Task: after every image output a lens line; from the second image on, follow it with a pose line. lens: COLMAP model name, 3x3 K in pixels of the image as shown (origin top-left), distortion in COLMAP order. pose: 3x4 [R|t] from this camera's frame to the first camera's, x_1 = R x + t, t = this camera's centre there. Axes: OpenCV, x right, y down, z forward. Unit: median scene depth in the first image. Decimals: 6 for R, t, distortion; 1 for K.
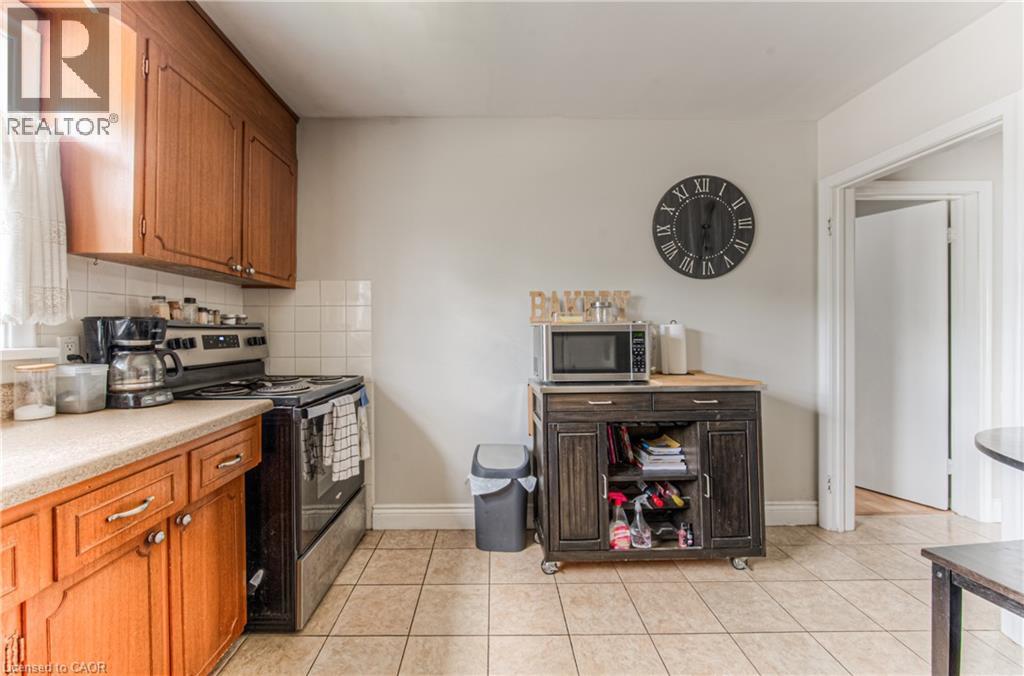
lens RADIAL K [[396.1, 0, 512.0], [0, 396.1, 338.0], [0, 0, 1]] dist [0.000385, -0.000183]
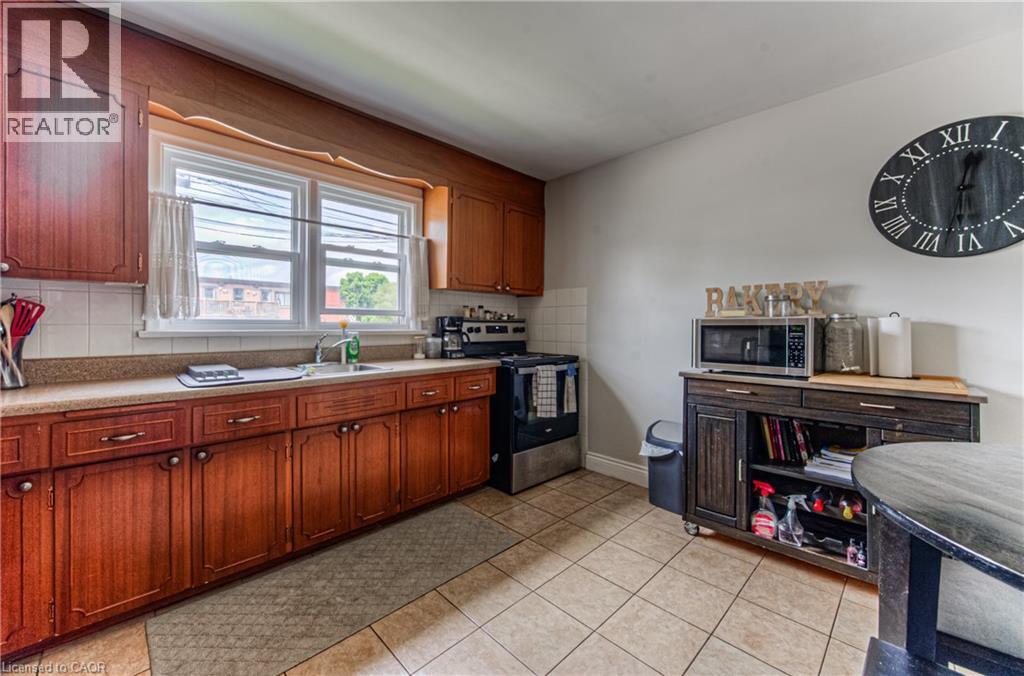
lens RADIAL K [[396.1, 0, 512.0], [0, 396.1, 338.0], [0, 0, 1]] dist [0.000385, -0.000183]
pose [[0.707370, 0.029205, -0.706240, 0.515159], [-0.017449, 0.999563, 0.023857, 0.003740], [0.706628, -0.004553, 0.707571, -0.181738]]
